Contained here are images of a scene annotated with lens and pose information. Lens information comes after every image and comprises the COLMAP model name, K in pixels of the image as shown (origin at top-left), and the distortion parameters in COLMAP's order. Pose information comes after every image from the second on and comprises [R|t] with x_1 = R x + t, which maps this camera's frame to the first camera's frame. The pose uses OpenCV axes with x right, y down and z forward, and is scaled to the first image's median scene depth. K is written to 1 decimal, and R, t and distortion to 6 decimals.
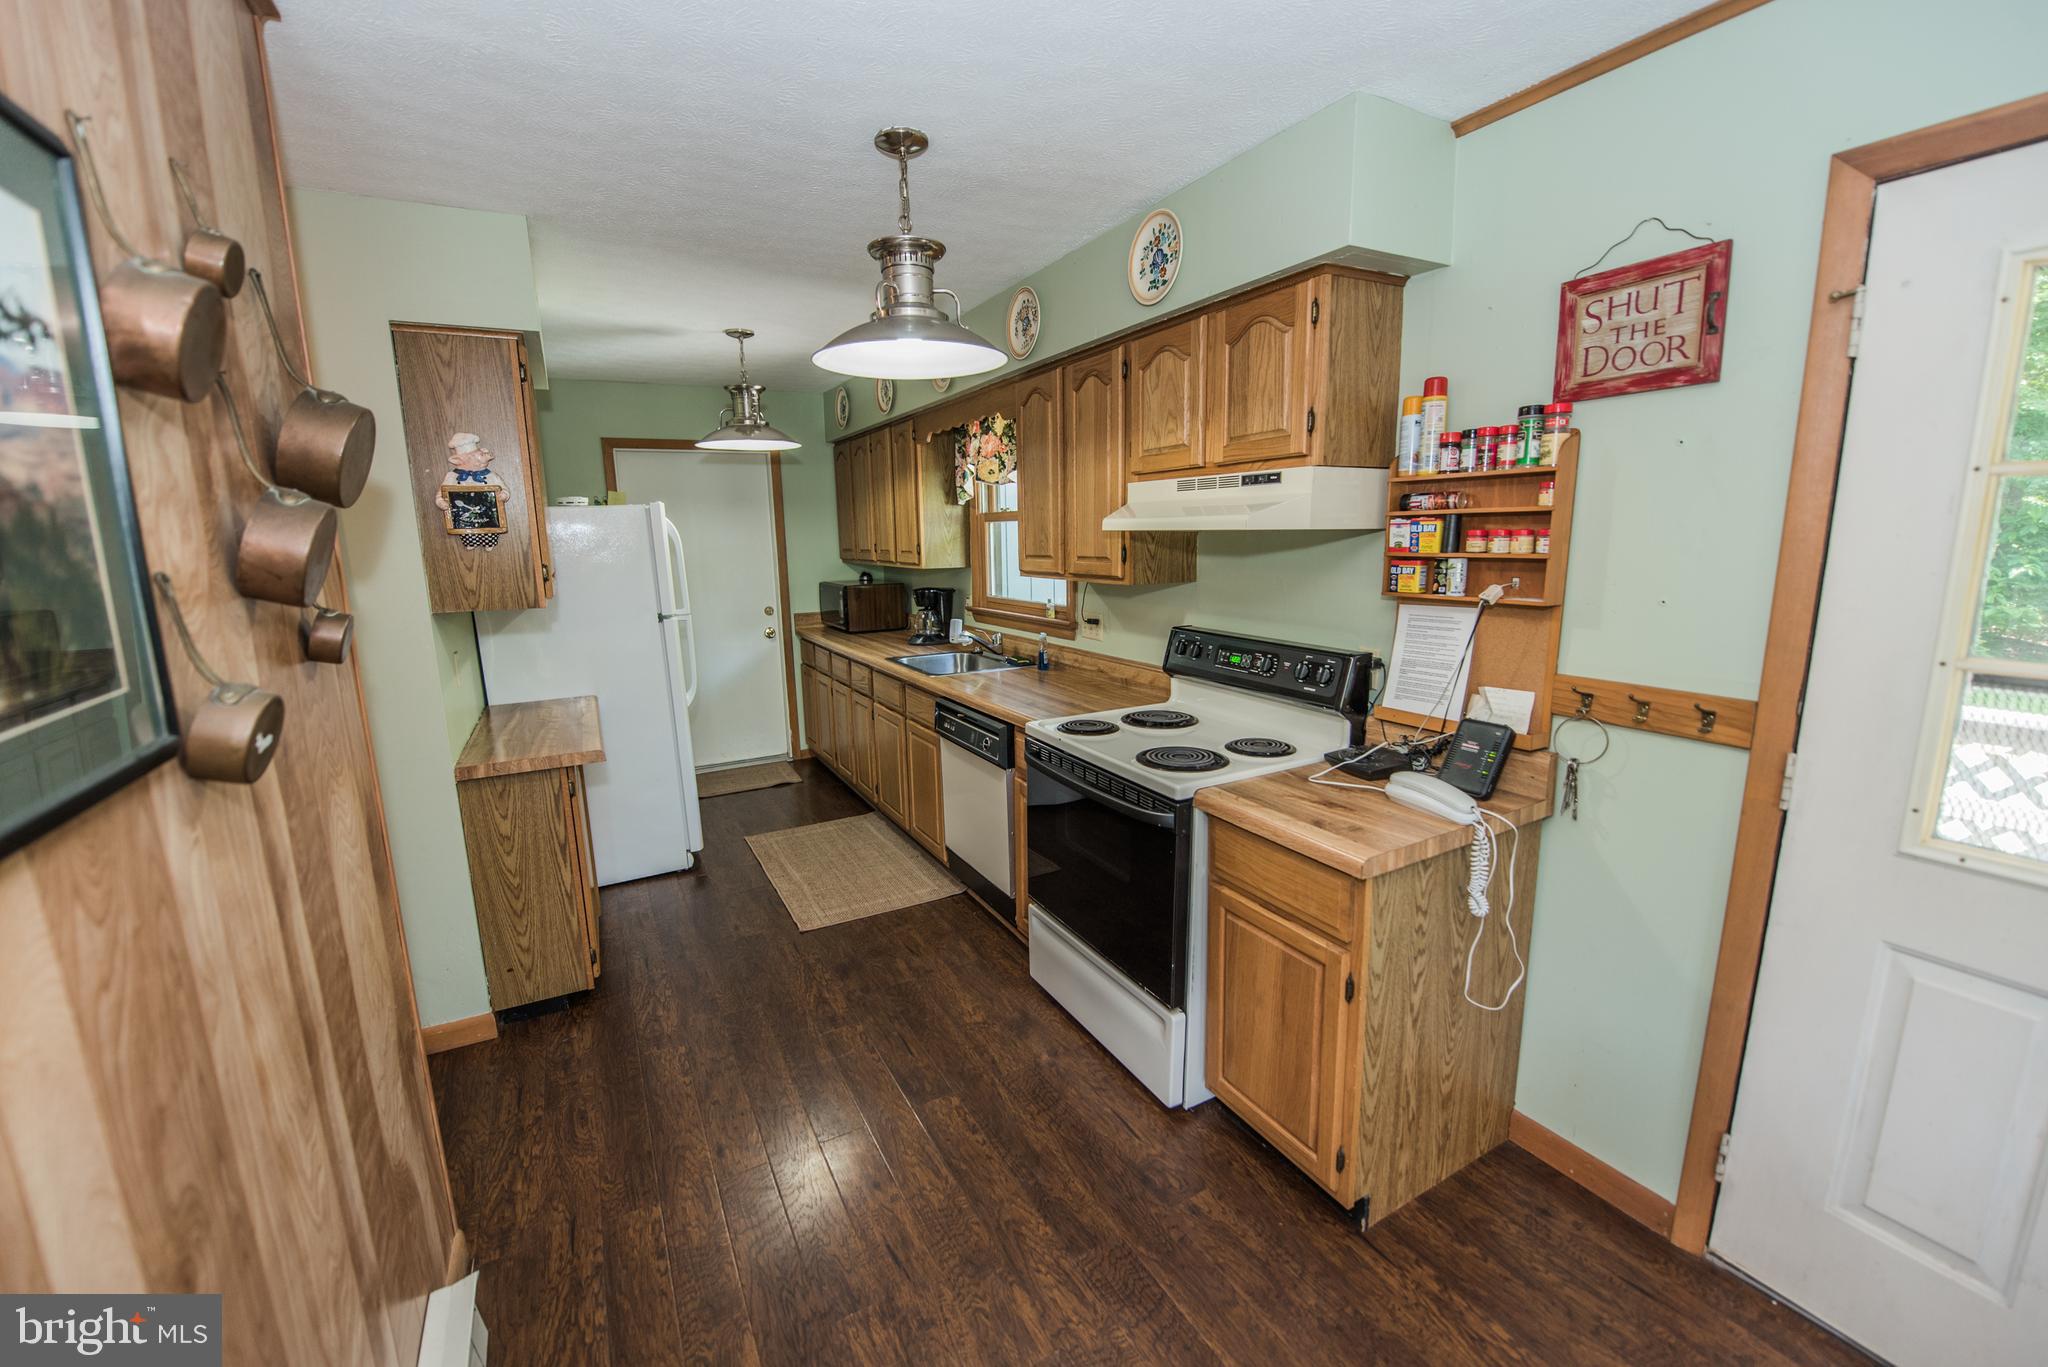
lens RADIAL K [[815.6, 0, 1016.9], [0, 815.6, 685.3], [0, 0, 1]] dist [-0.013711, -0.003652]
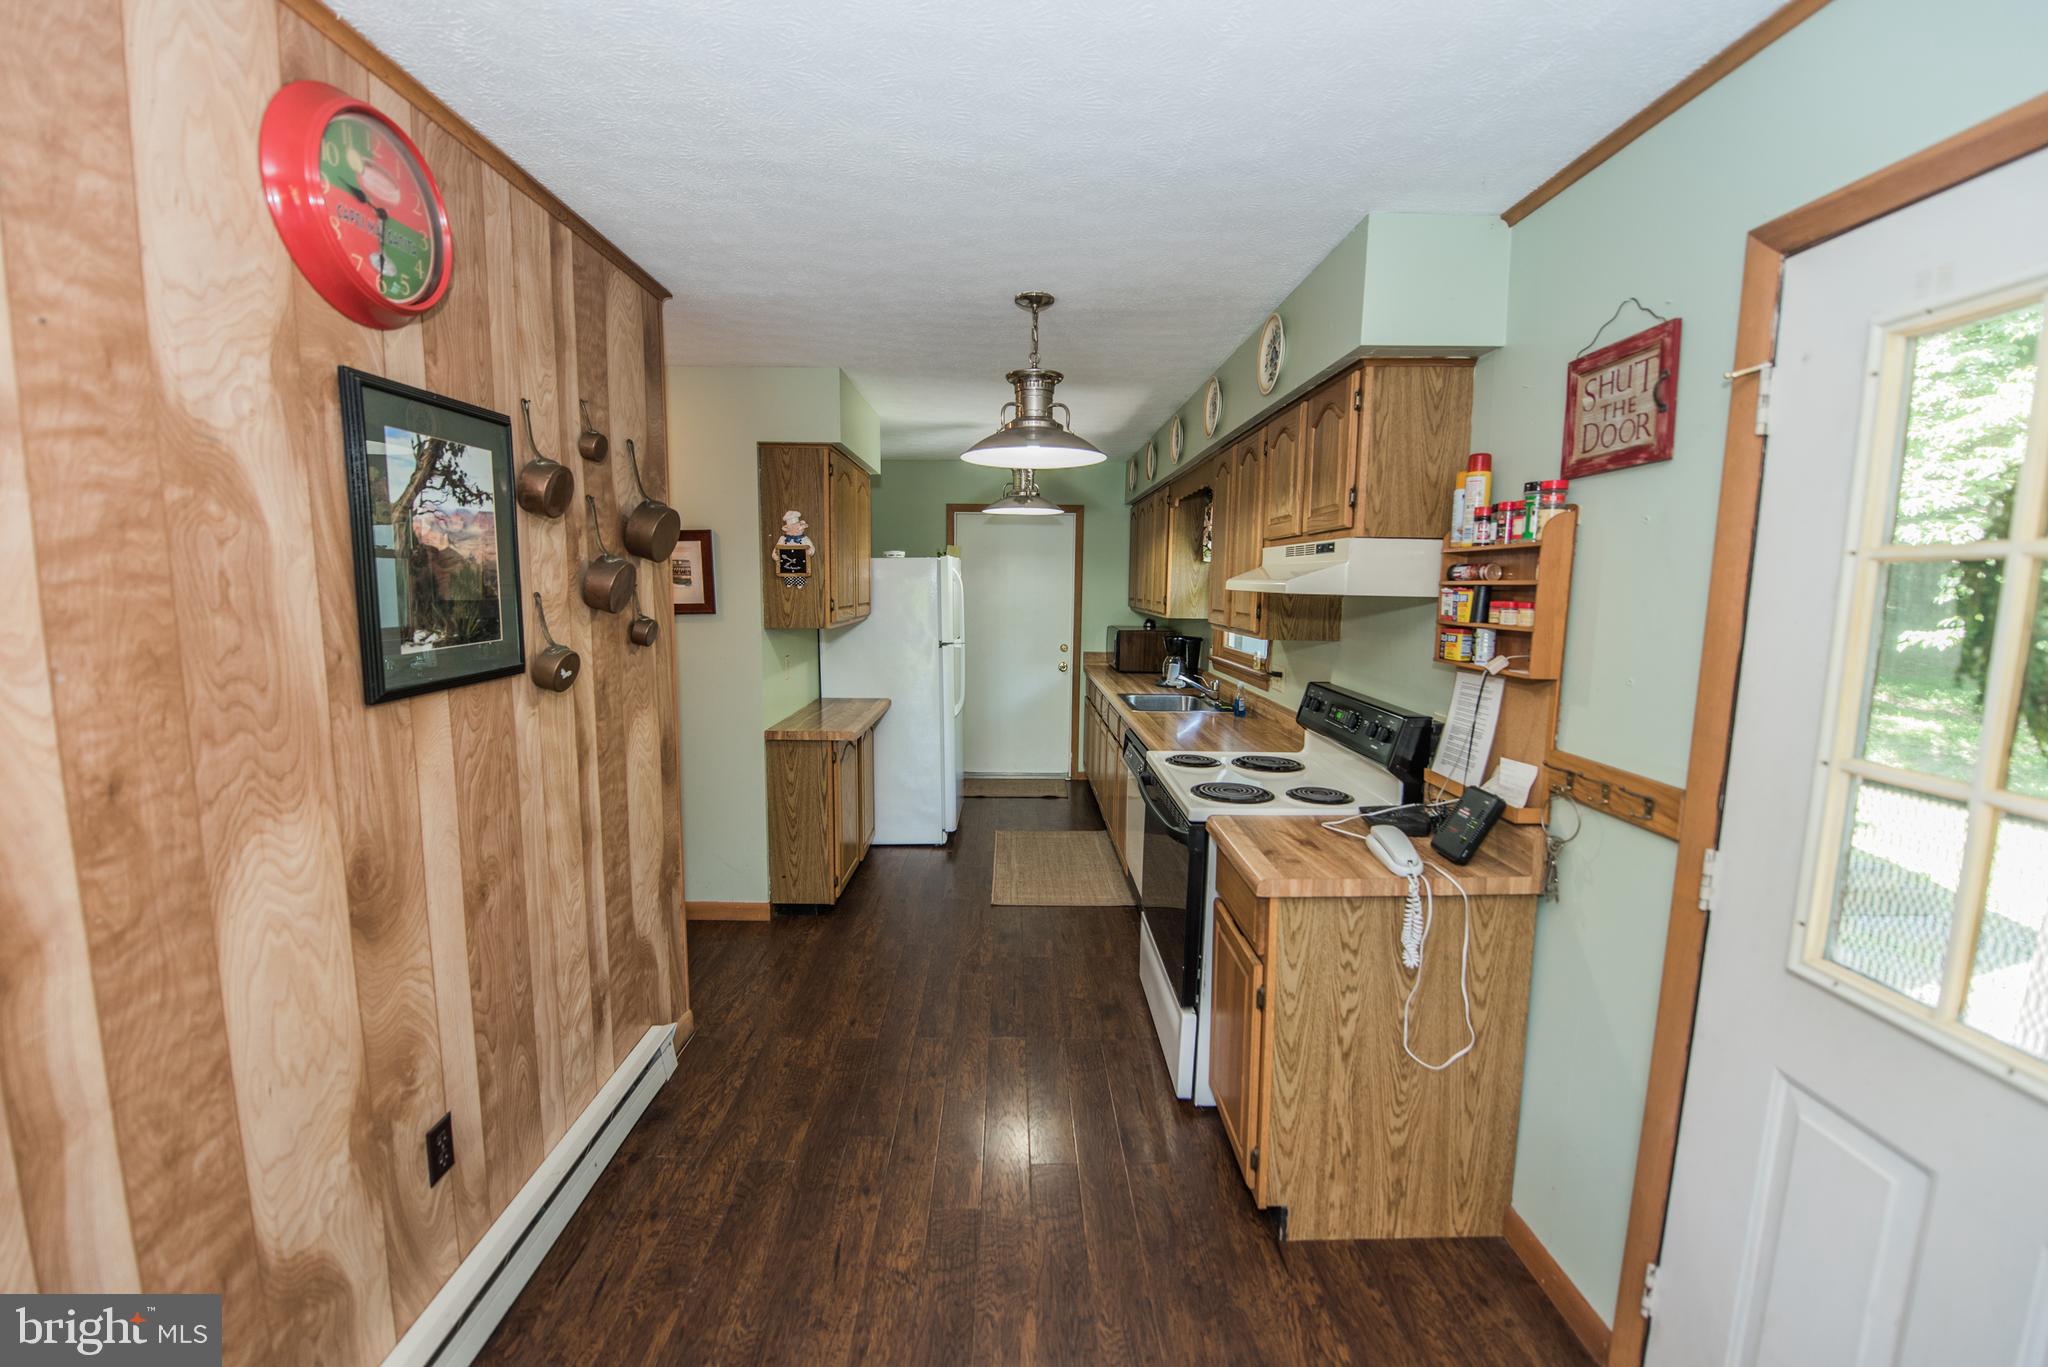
lens RADIAL K [[815.6, 0, 1016.9], [0, 815.6, 685.3], [0, 0, 1]] dist [-0.013711, -0.003652]
pose [[0.882006, 0.088562, -0.462842, 0.529809], [-0.115729, 0.992810, -0.030569, 0.013630], [0.456807, 0.080526, 0.885914, -0.170113]]
